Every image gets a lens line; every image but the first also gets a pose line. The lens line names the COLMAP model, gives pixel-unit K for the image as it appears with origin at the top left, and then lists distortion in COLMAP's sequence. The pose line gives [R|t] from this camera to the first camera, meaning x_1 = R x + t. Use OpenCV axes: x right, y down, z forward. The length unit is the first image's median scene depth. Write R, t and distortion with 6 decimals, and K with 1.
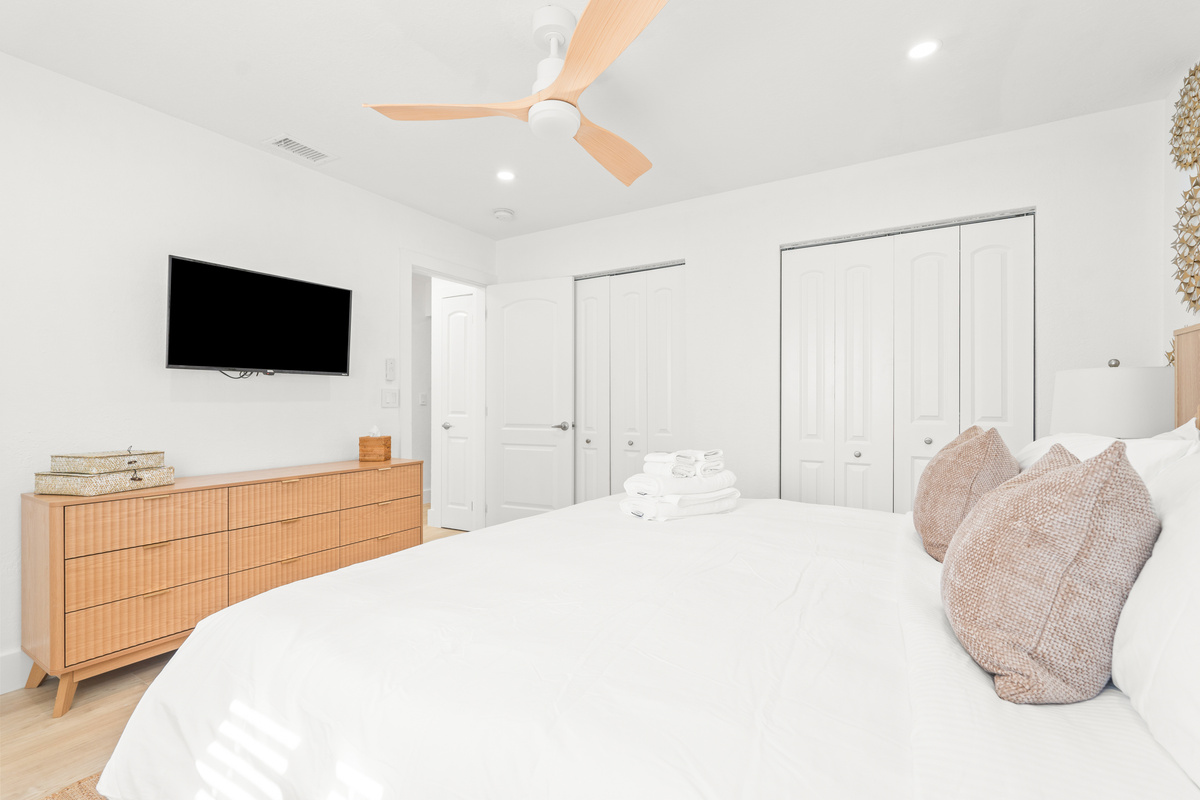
lens RADIAL K [[530.0, 0, 593.0], [0, 530.0, 402.5], [0, 0, 1]] dist [0.000789, -0.000106]
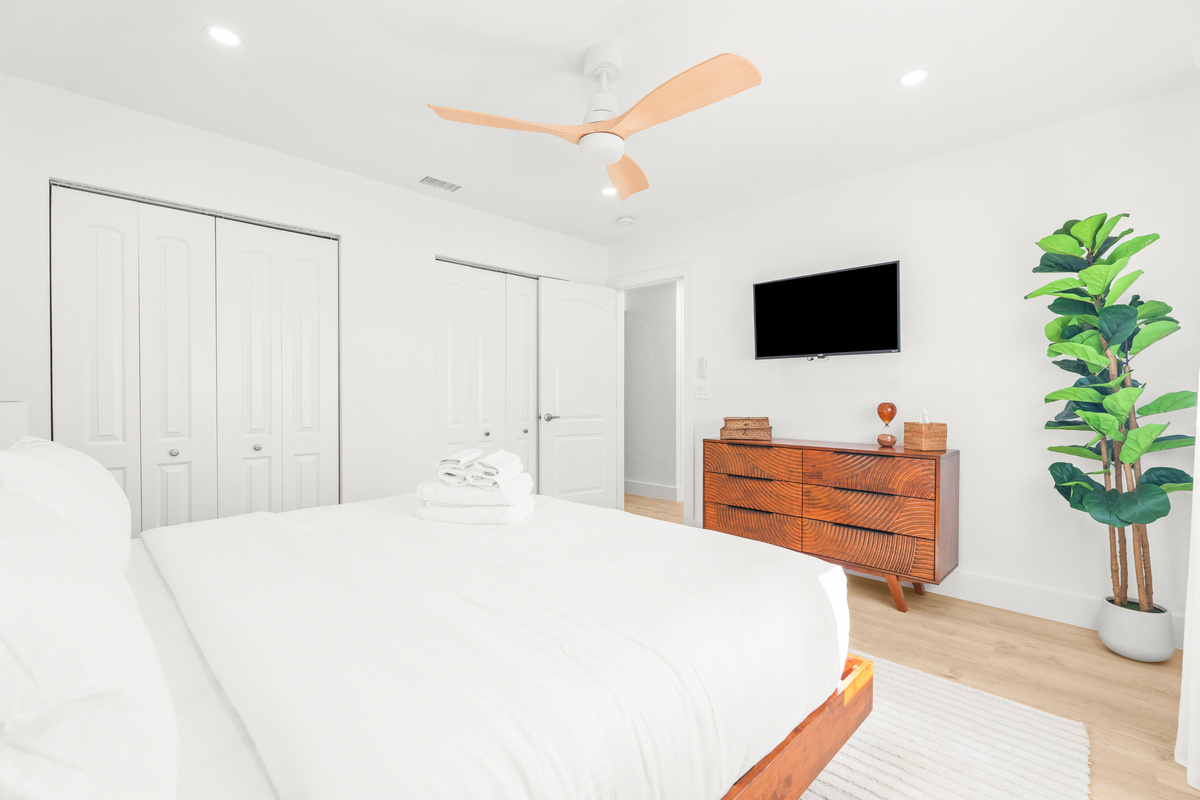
lens RADIAL K [[530.0, 0, 592.2], [0, 530.0, 396.2], [0, 0, 1]] dist [0.000789, -0.000106]
pose [[0.230247, -0.006241, 0.973112, -0.483328], [0.001780, 0.999980, 0.005992, -0.001675], [-0.973131, 0.000353, 0.230254, 0.301831]]
